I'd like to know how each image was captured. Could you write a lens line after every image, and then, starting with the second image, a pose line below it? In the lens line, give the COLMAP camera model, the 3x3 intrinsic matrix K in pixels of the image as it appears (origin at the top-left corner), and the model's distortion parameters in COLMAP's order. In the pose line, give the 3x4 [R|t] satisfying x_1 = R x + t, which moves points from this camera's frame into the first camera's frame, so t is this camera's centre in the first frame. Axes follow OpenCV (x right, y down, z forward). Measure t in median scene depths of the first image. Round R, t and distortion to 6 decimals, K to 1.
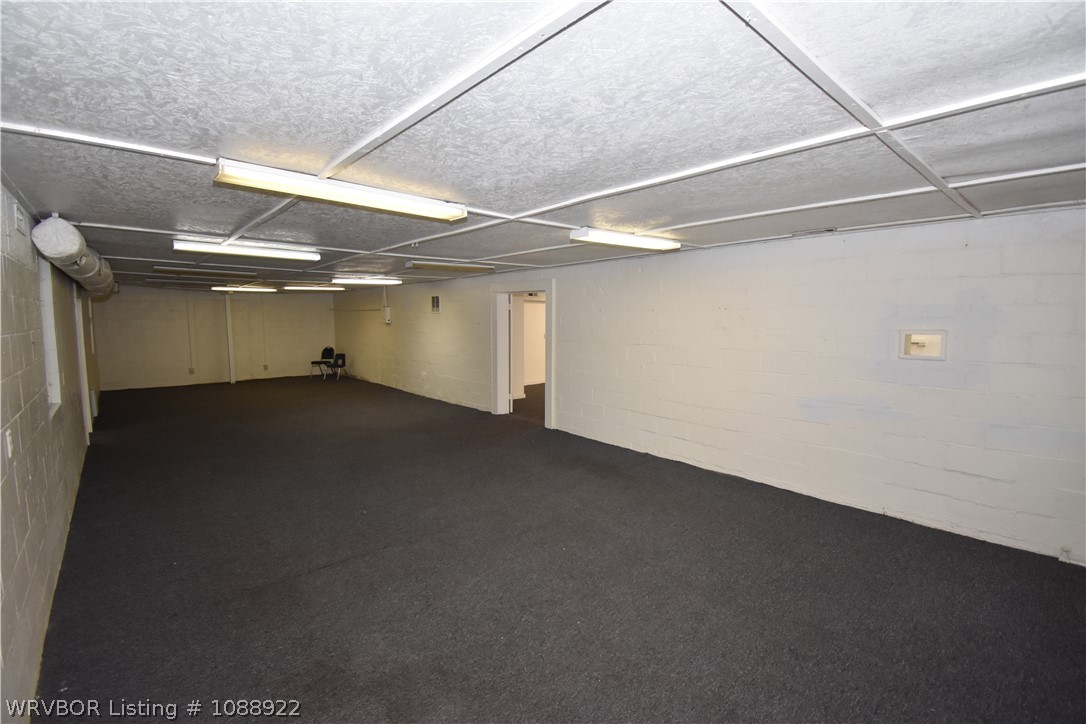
lens RADIAL K [[476.7, 0, 546.3], [0, 476.7, 359.9], [0, 0, 1]] dist [0.021046, -0.024187]
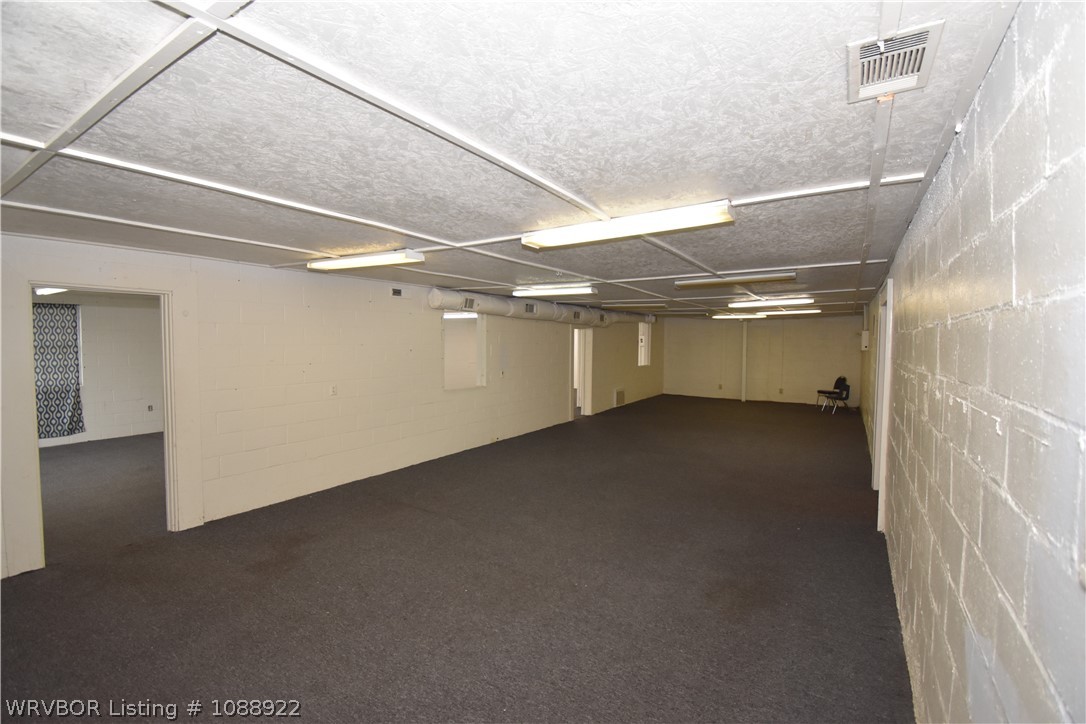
lens RADIAL K [[476.7, 0, 546.3], [0, 476.7, 359.9], [0, 0, 1]] dist [0.021046, -0.024187]
pose [[0.273024, 0.045079, -0.960951, 0.687556], [-0.097211, 0.995081, 0.019060, -0.057969], [0.957083, 0.088211, 0.276063, 0.620485]]
